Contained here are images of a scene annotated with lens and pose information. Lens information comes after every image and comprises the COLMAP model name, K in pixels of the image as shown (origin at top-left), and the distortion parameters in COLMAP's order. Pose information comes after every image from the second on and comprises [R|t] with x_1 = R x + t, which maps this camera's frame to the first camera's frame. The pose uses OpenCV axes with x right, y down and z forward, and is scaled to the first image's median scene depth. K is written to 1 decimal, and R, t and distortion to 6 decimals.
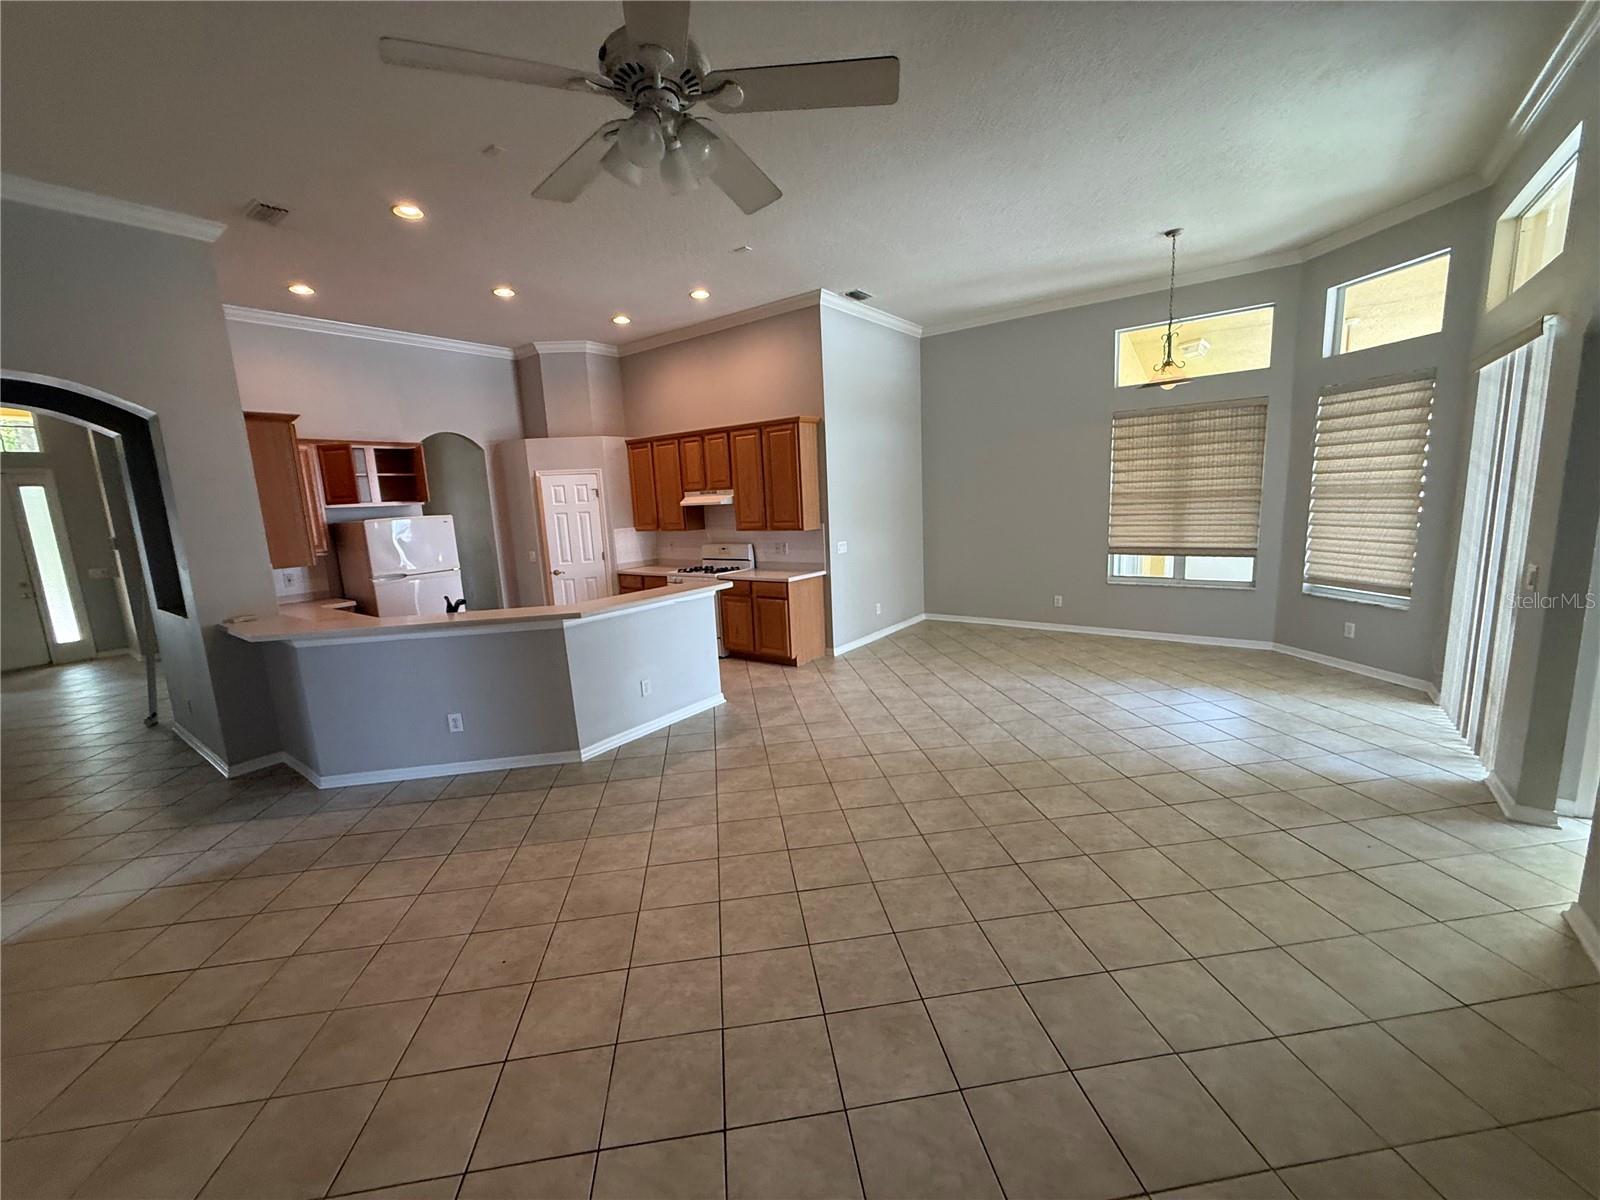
lens RADIAL K [[638.0, 0, 797.7], [0, 638.0, 600.0], [0, 0, 1]] dist [0.000406, -0.000461]
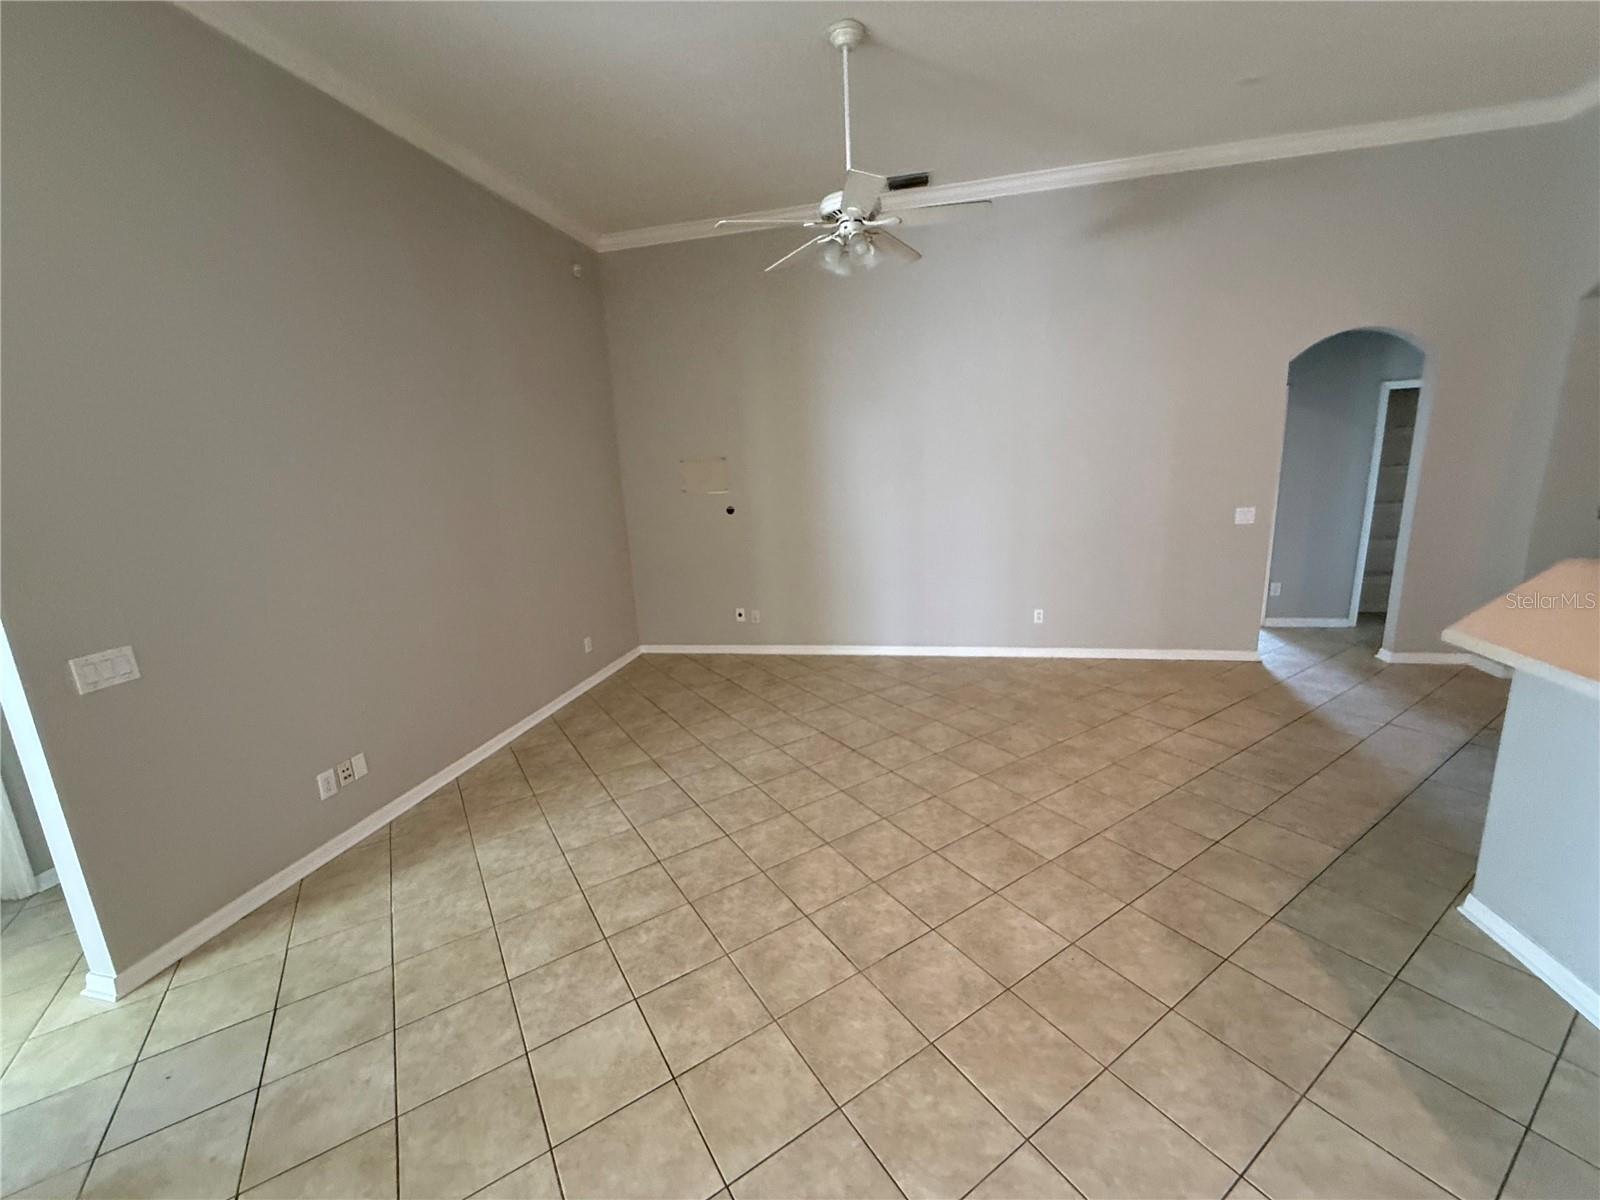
lens RADIAL K [[638.0, 0, 798.0], [0, 638.0, 598.4], [0, 0, 1]] dist [0.000406, -0.000461]
pose [[-0.900864, 0.182419, -0.393913, 0.474500], [0.023733, 0.926761, 0.374901, -0.297452], [0.433452, 0.328386, -0.839215, 1.649064]]
